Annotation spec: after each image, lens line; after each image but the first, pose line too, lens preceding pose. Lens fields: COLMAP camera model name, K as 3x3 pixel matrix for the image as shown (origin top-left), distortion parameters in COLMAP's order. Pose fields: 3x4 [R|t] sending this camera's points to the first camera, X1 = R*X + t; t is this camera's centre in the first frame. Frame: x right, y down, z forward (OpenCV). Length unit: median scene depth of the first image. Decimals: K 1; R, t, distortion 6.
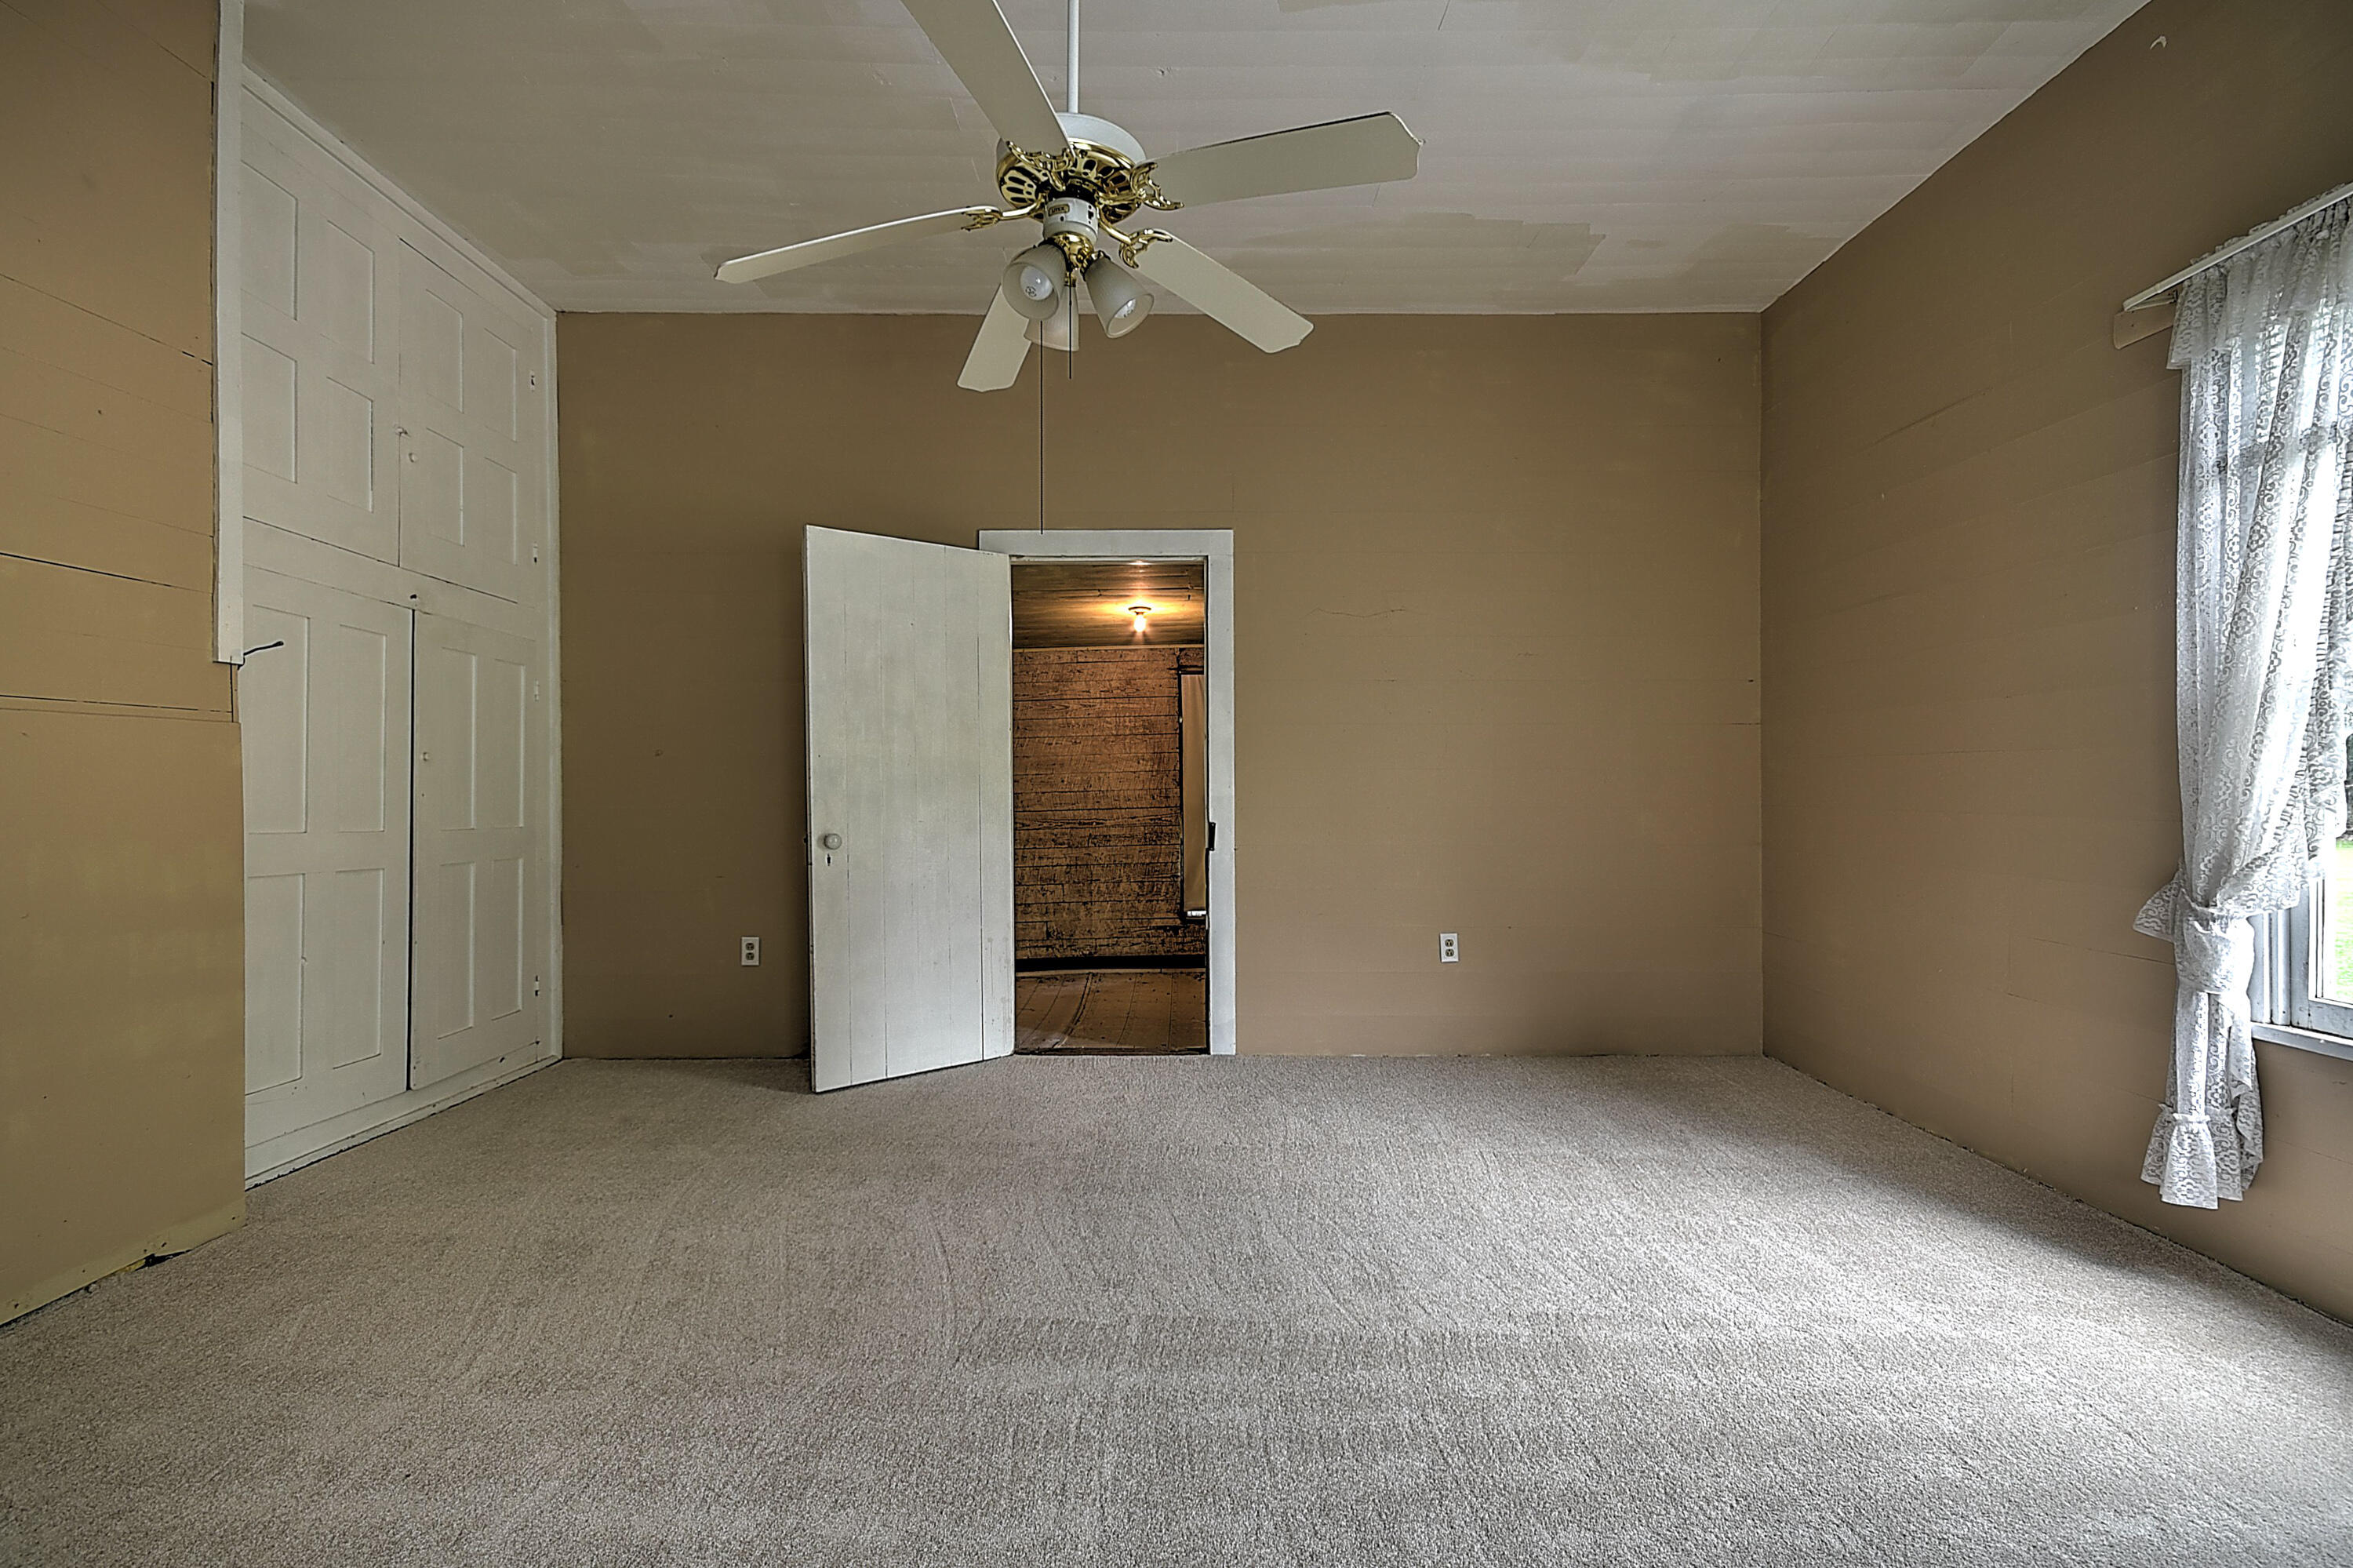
lens RADIAL K [[1029.3, 0, 1175.1], [0, 1029.3, 784.9], [0, 0, 1]] dist [0.012035, -0.003538]
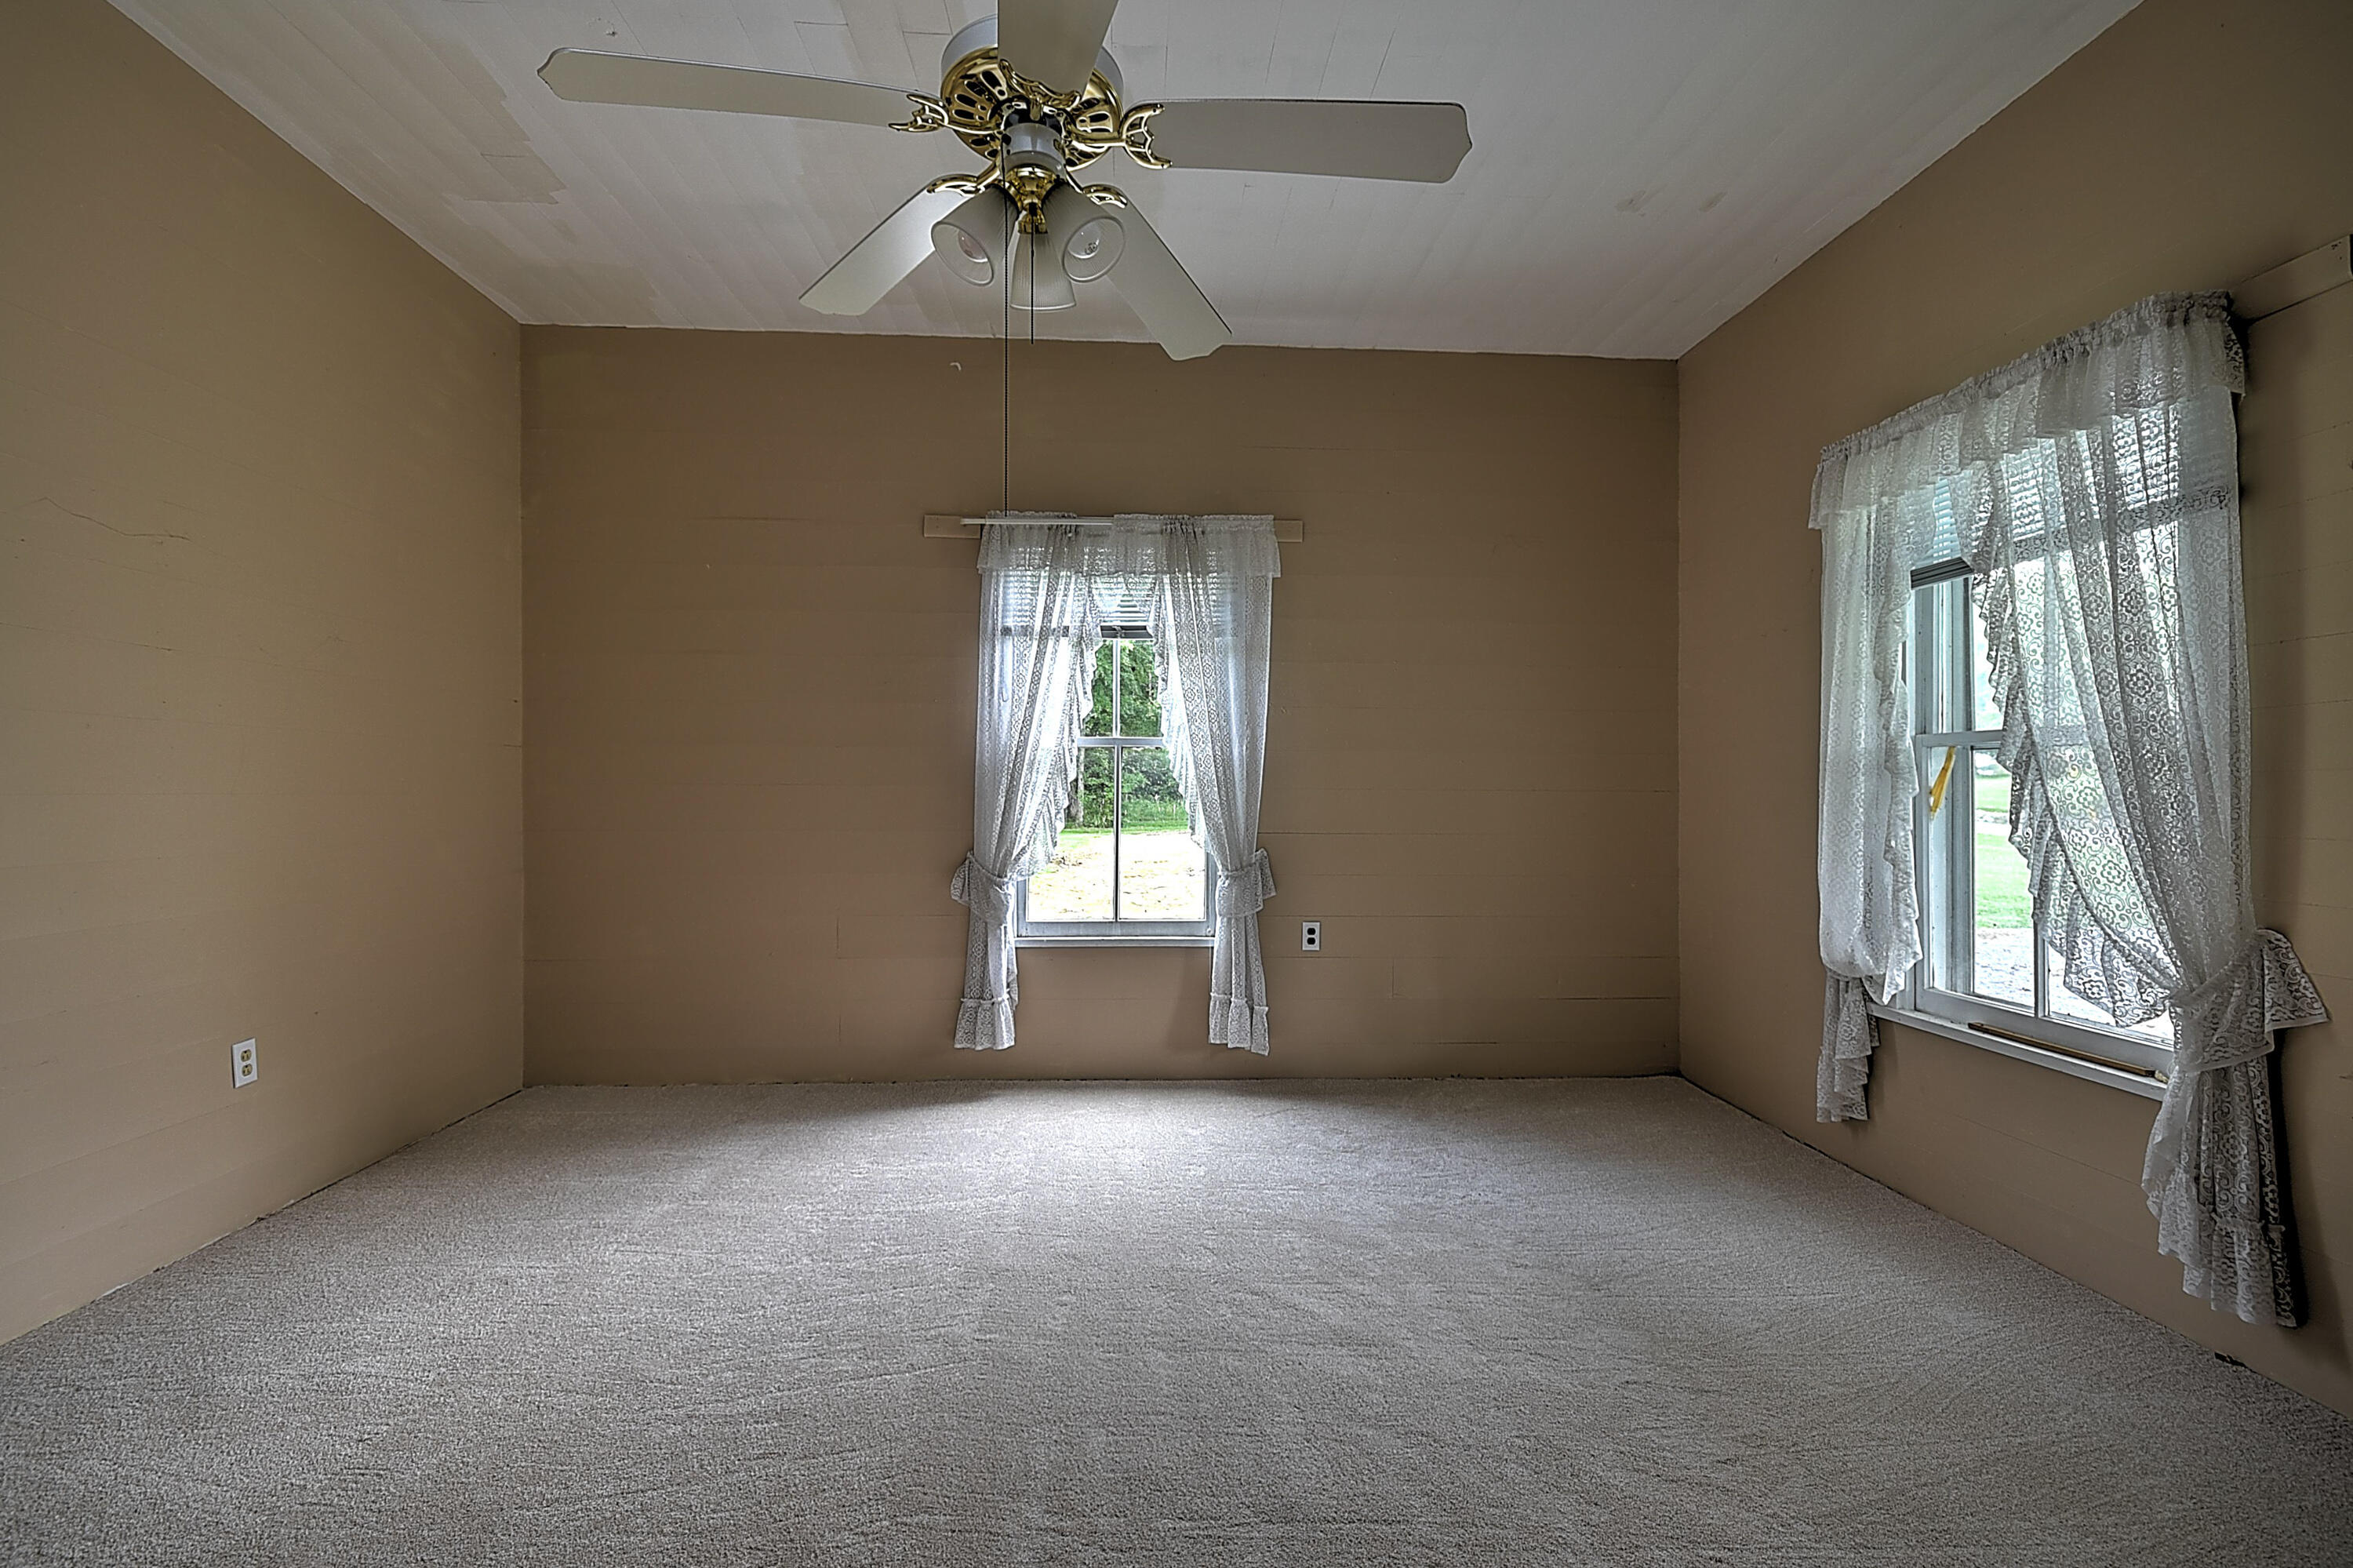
lens RADIAL K [[1029.3, 0, 1179.8], [0, 1029.3, 783.9], [0, 0, 1]] dist [0.012035, -0.003538]
pose [[-0.048286, 0.008334, 0.998799, -0.439786], [-0.000179, 0.999965, -0.008353, -0.016706], [-0.998834, -0.000583, -0.048283, 0.435403]]
